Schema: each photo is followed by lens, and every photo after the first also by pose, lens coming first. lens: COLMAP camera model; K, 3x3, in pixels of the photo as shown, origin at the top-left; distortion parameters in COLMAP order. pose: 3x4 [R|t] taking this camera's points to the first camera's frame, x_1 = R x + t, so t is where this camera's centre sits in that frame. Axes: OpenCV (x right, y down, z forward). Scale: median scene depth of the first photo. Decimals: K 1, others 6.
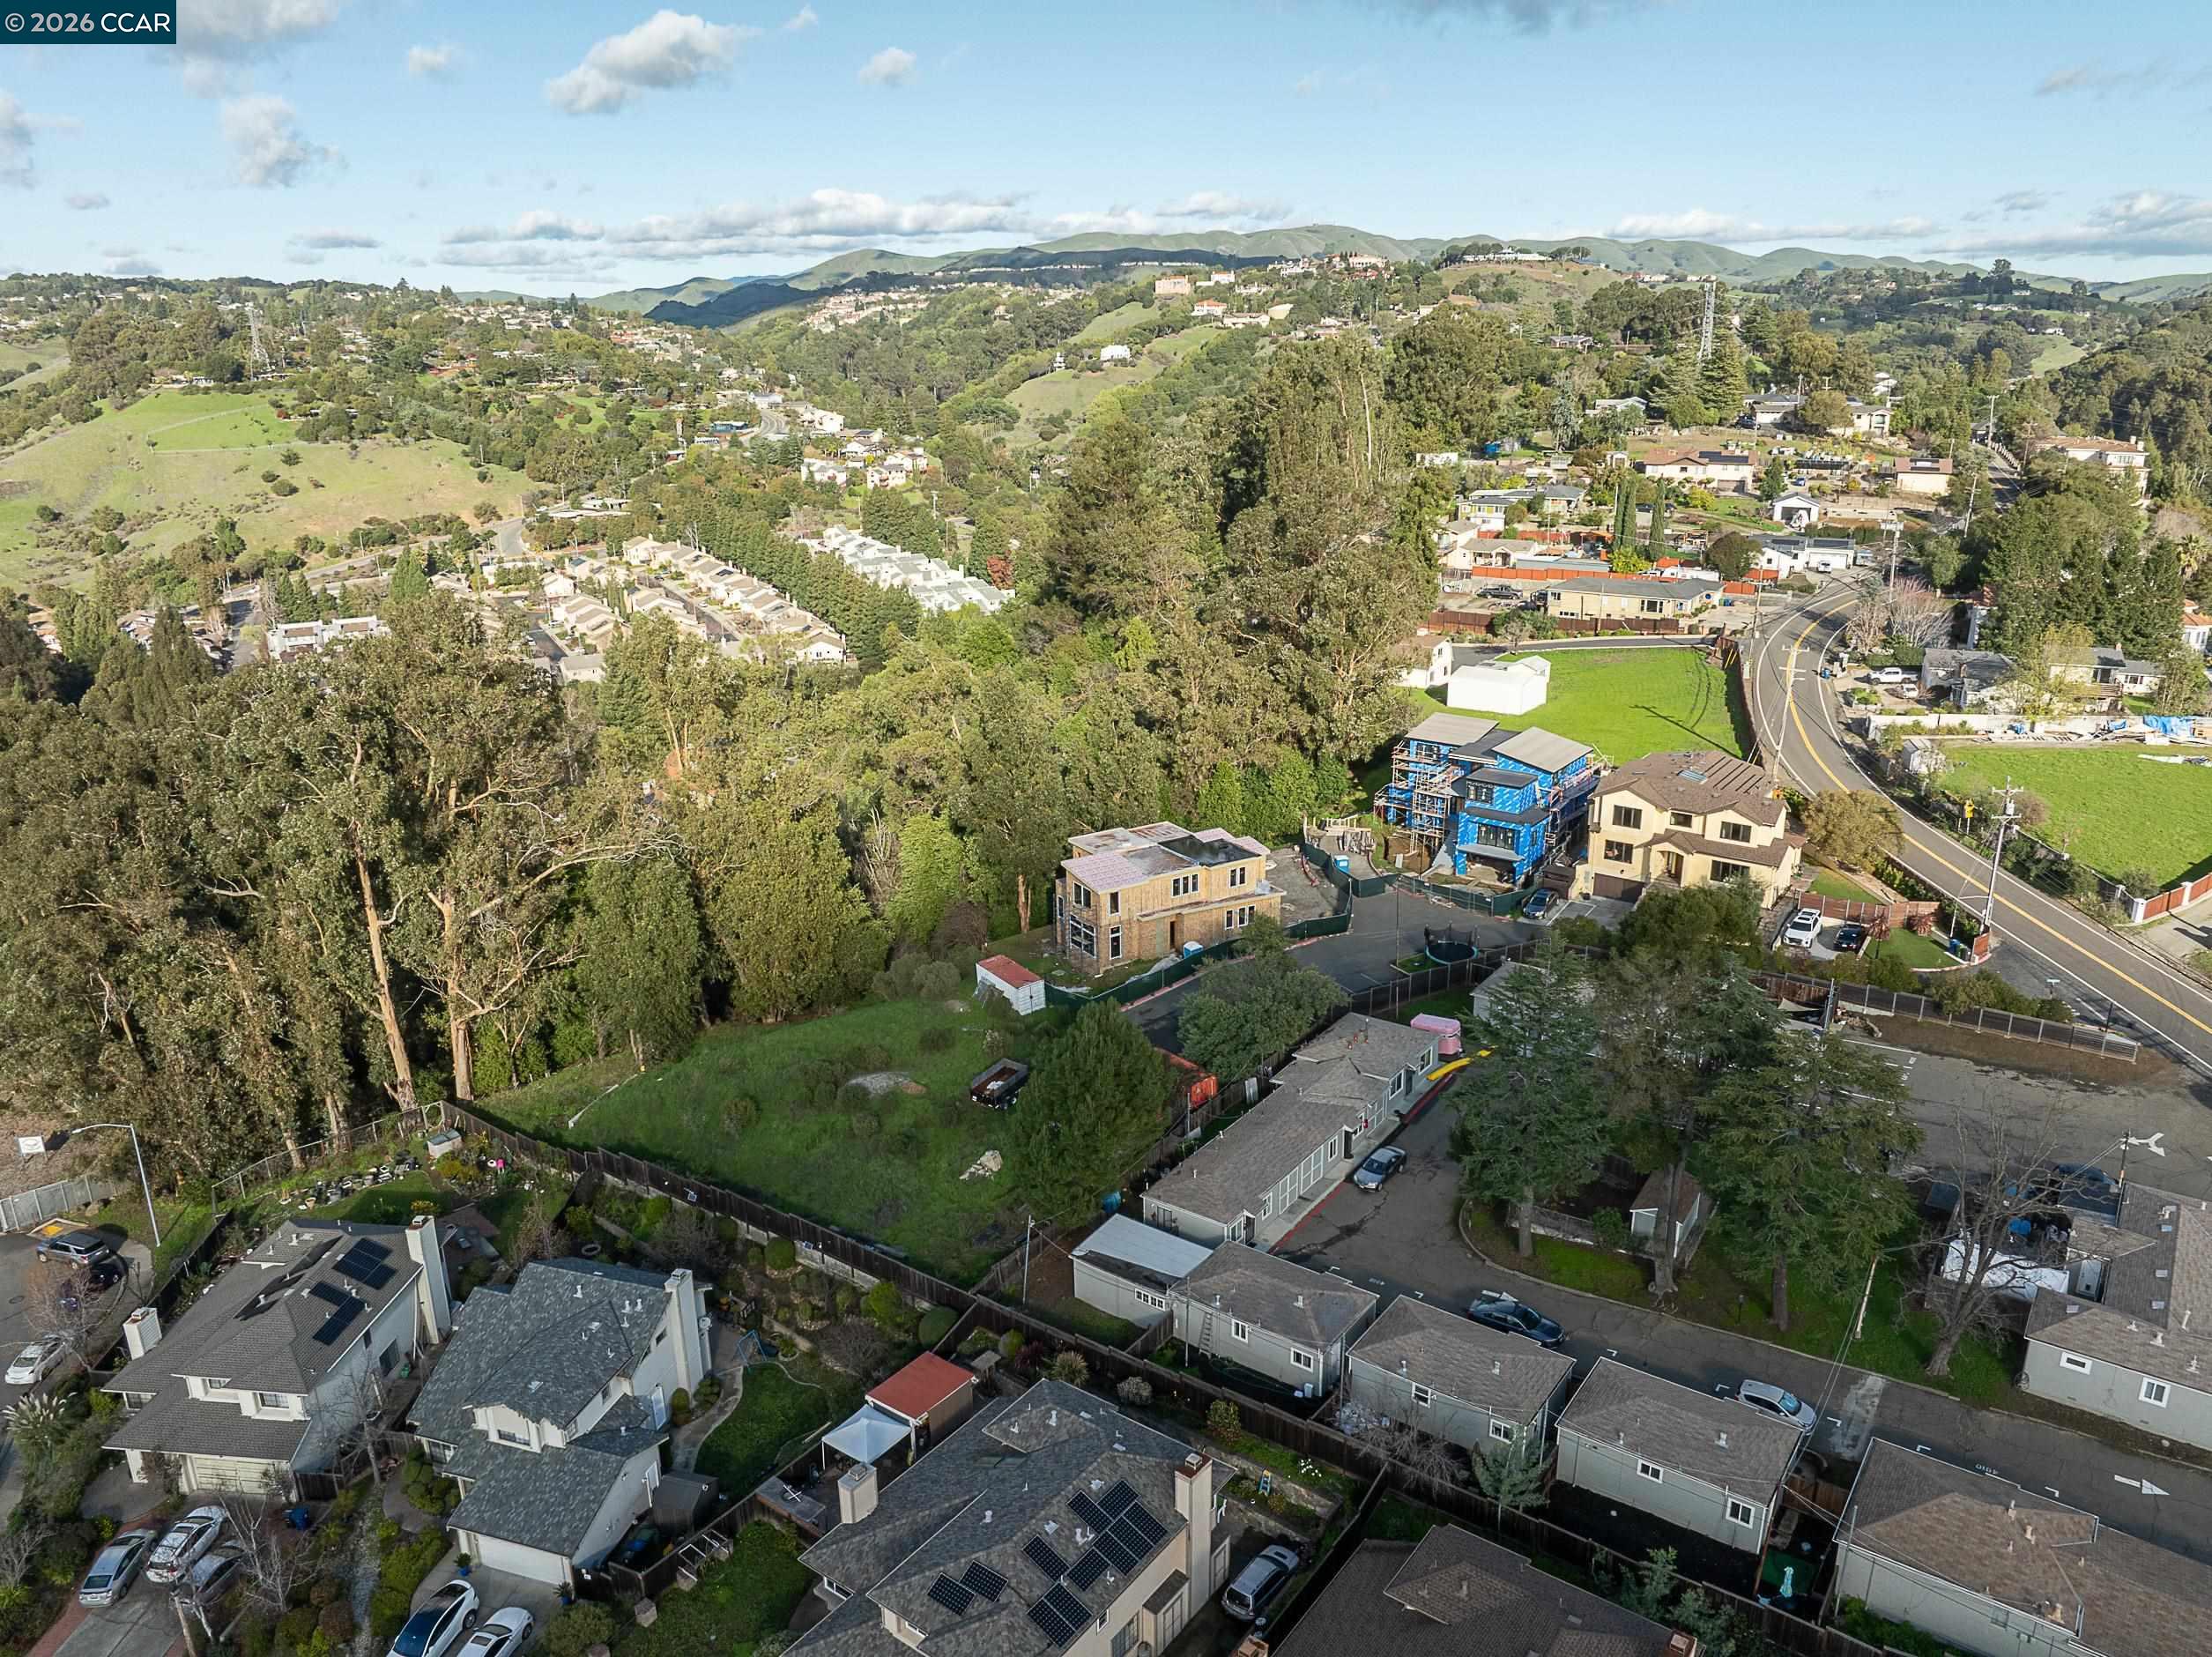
lens RADIAL K [[1558.3, 0, 1106.0], [0, 1558.3, 828.5], [0, 0, 1]] dist [-0.026214, -0.042680]
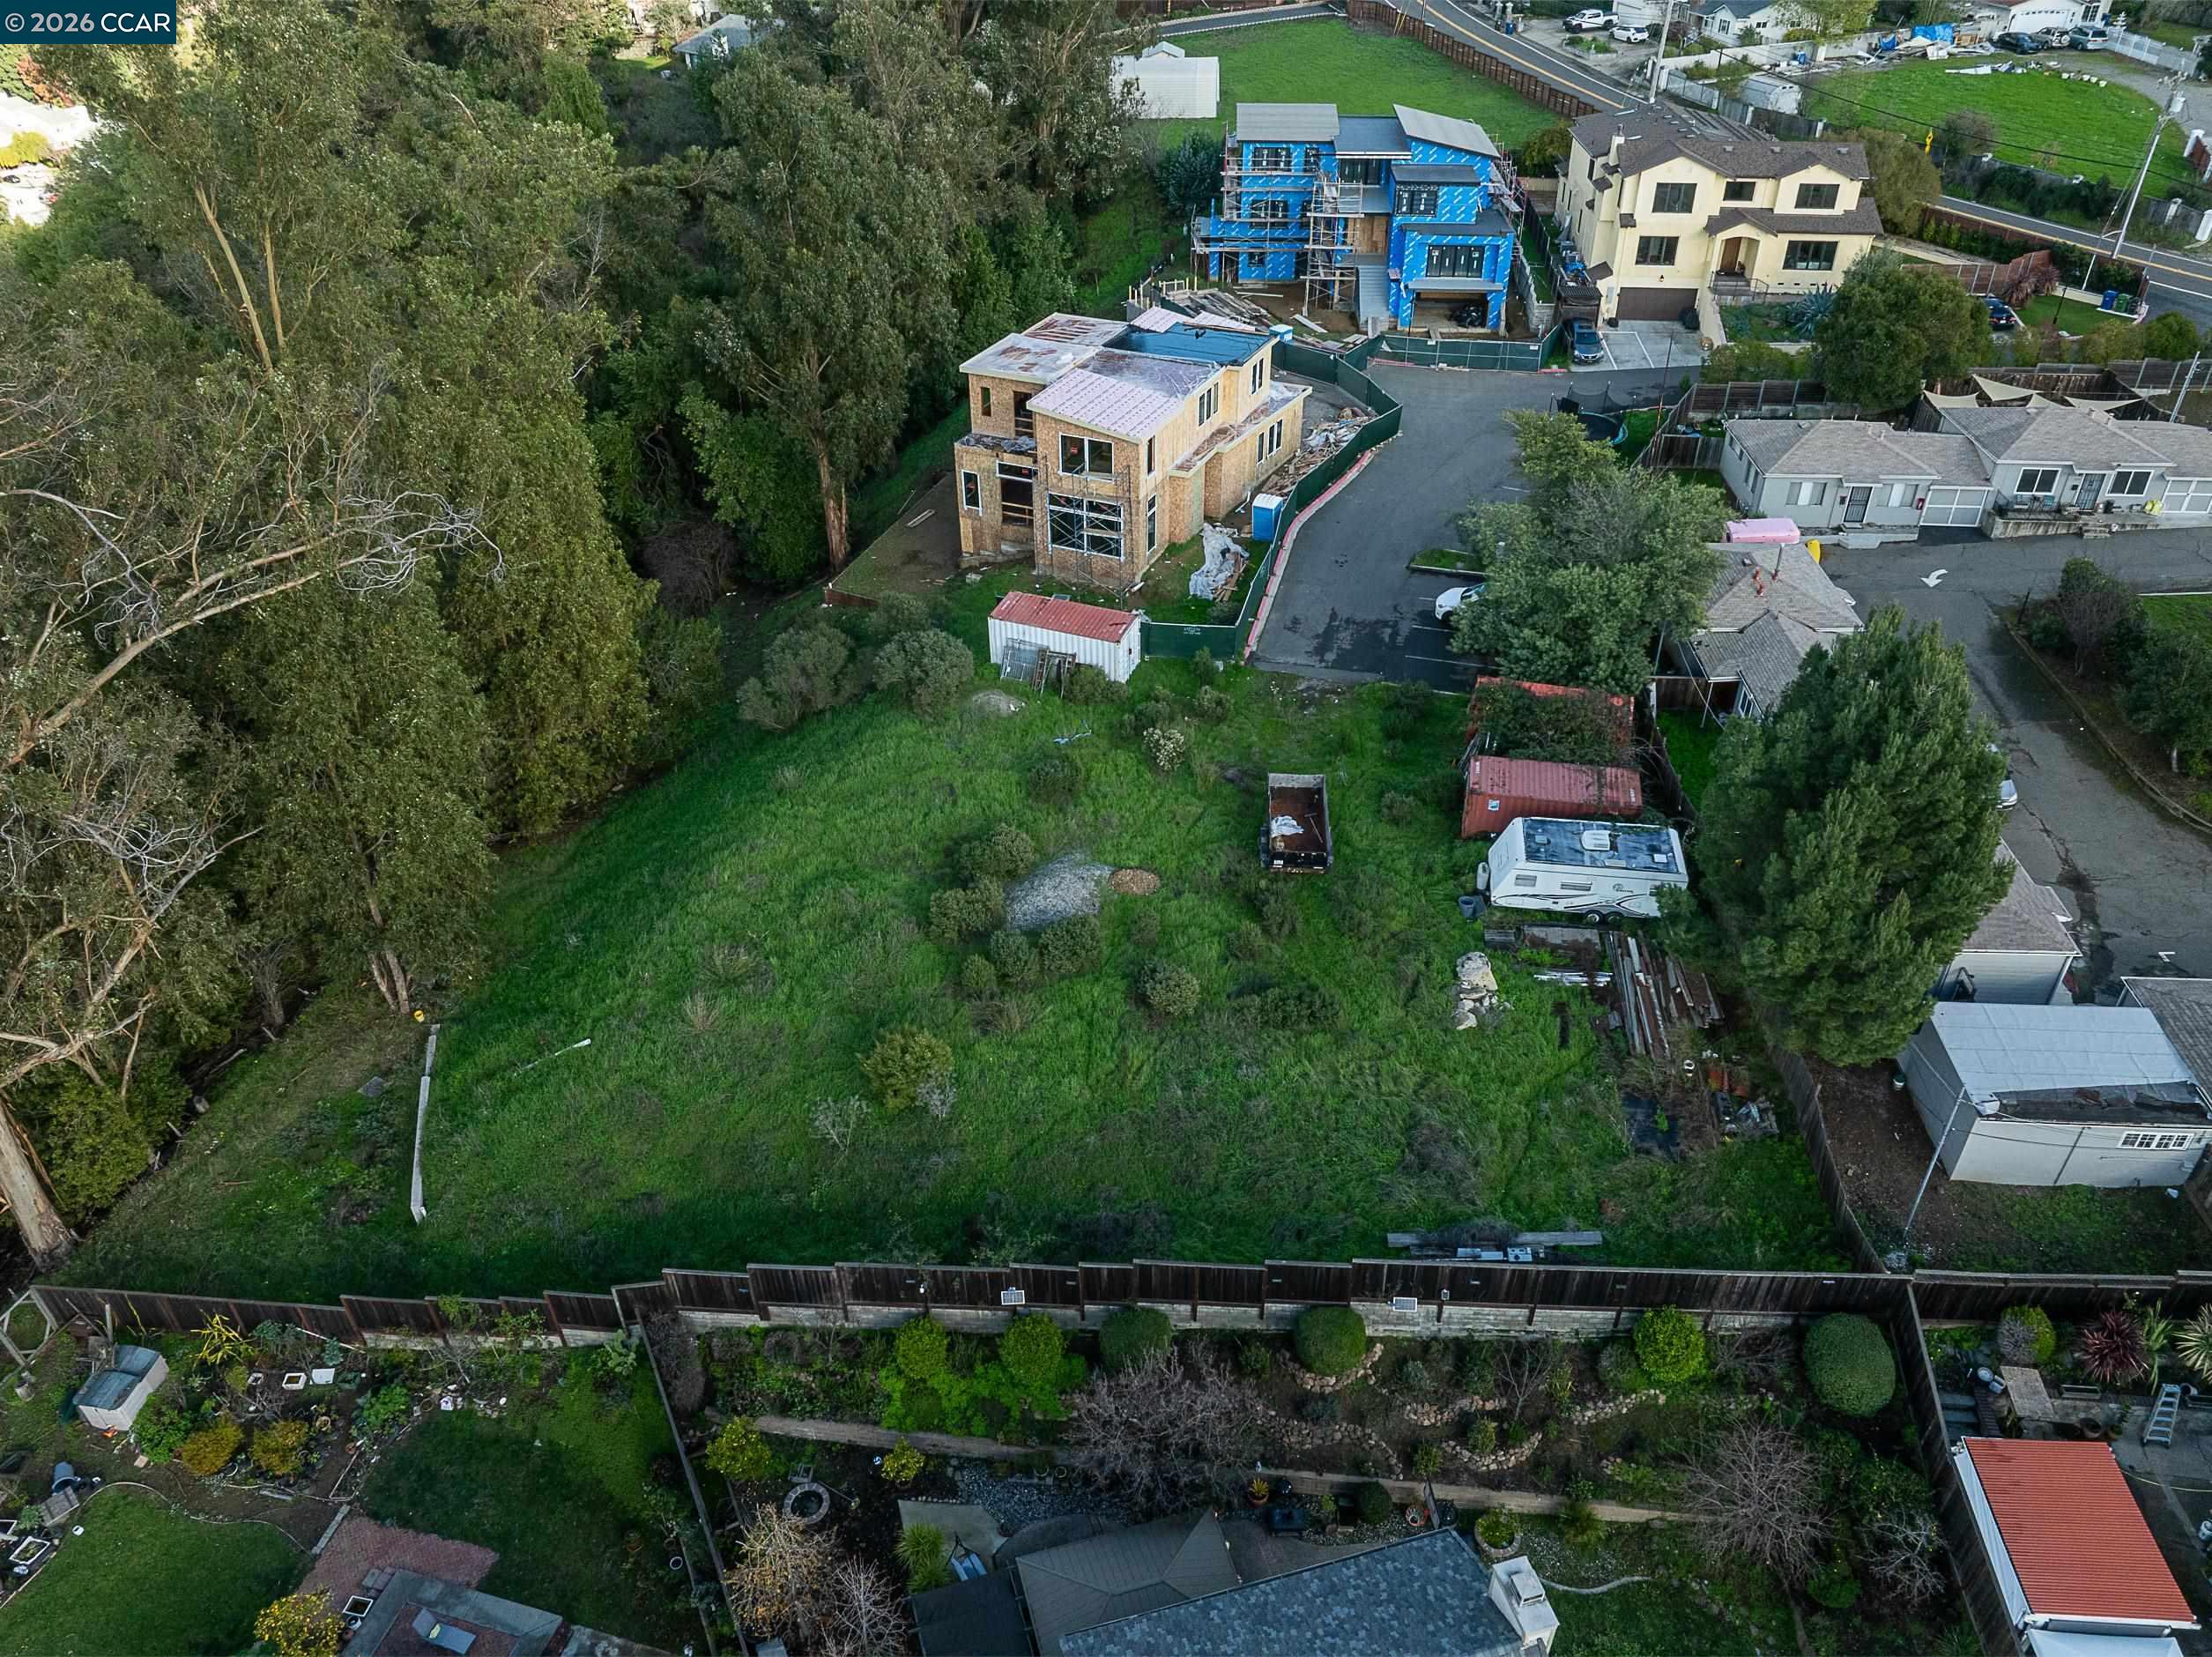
lens RADIAL K [[1558.3, 0, 1106.0], [0, 1558.3, 828.5], [0, 0, 1]] dist [-0.026214, -0.042680]
pose [[0.839953, -0.310744, 0.444879, -0.318474], [0.167696, 0.928323, 0.331806, -0.018297], [-0.516098, -0.204097, 0.831858, 0.524825]]
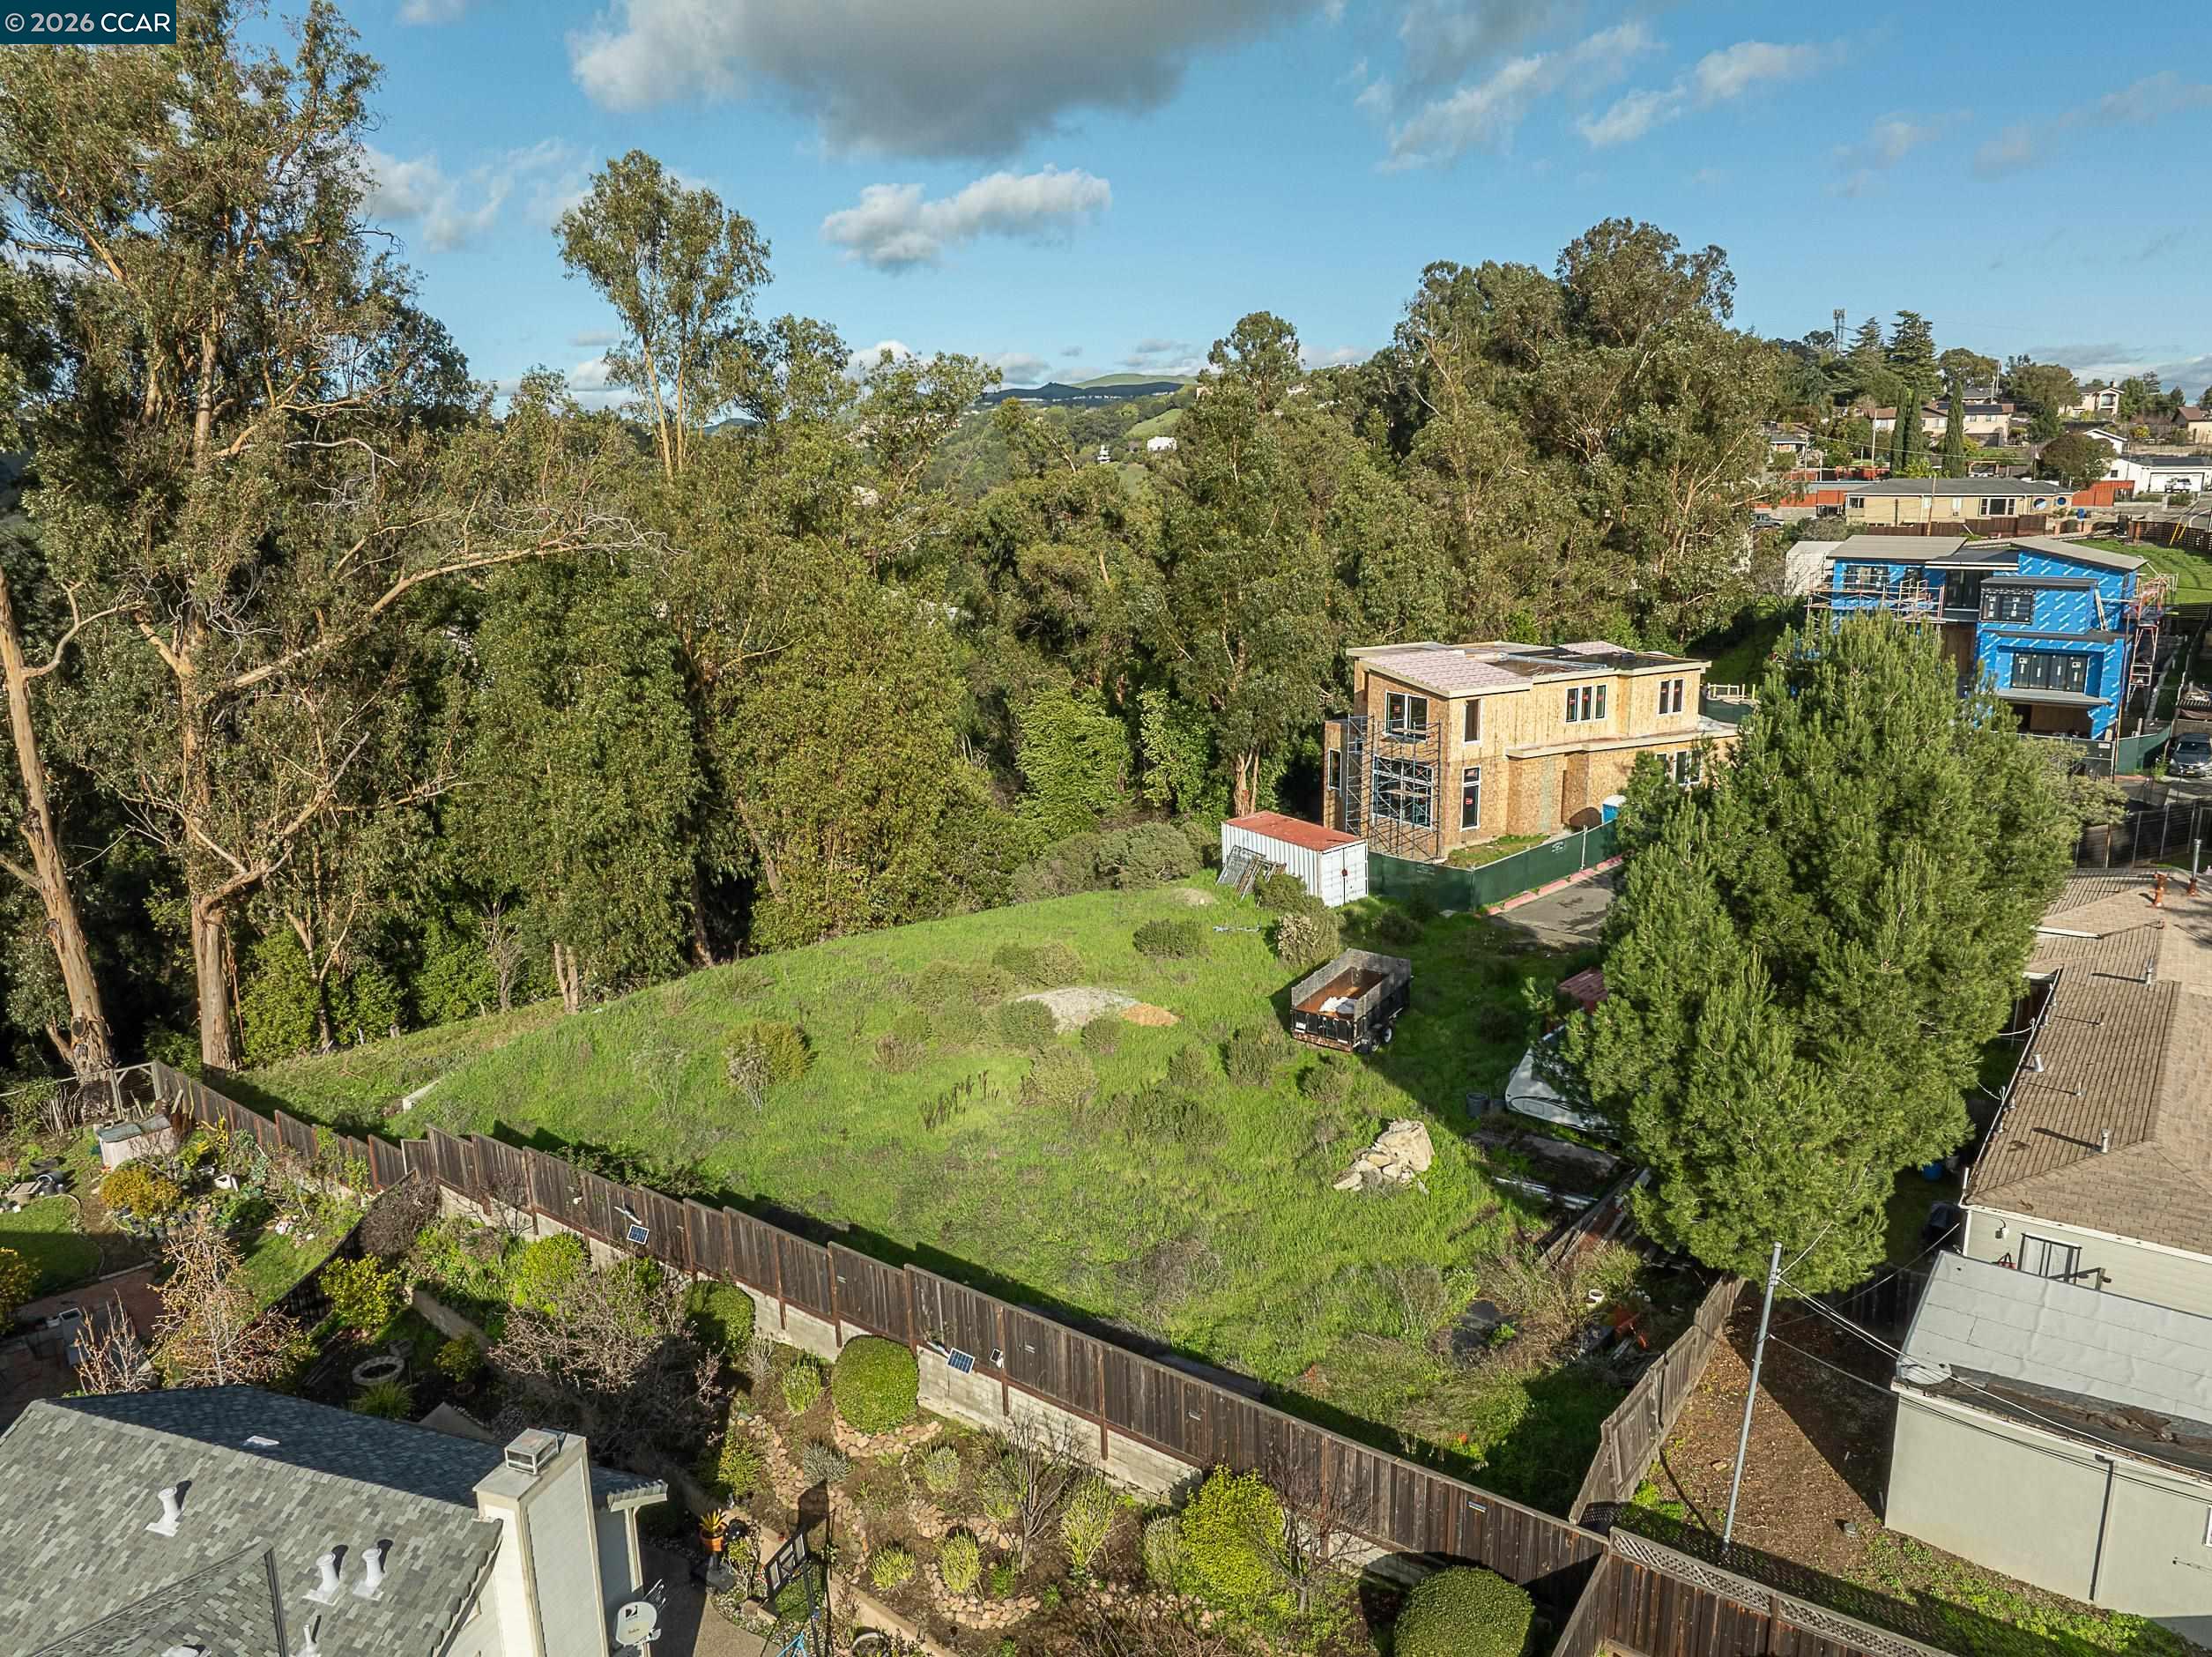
lens RADIAL K [[1553.6, 0, 1106.0], [0, 1553.6, 828.5], [0, 0, 1]] dist [-0.042904, 0.003845]
pose [[0.999891, 0.001270, -0.014708, -0.116918], [-0.002568, 0.996065, -0.088586, 0.137383], [0.014538, 0.088614, 0.995960, 0.492022]]
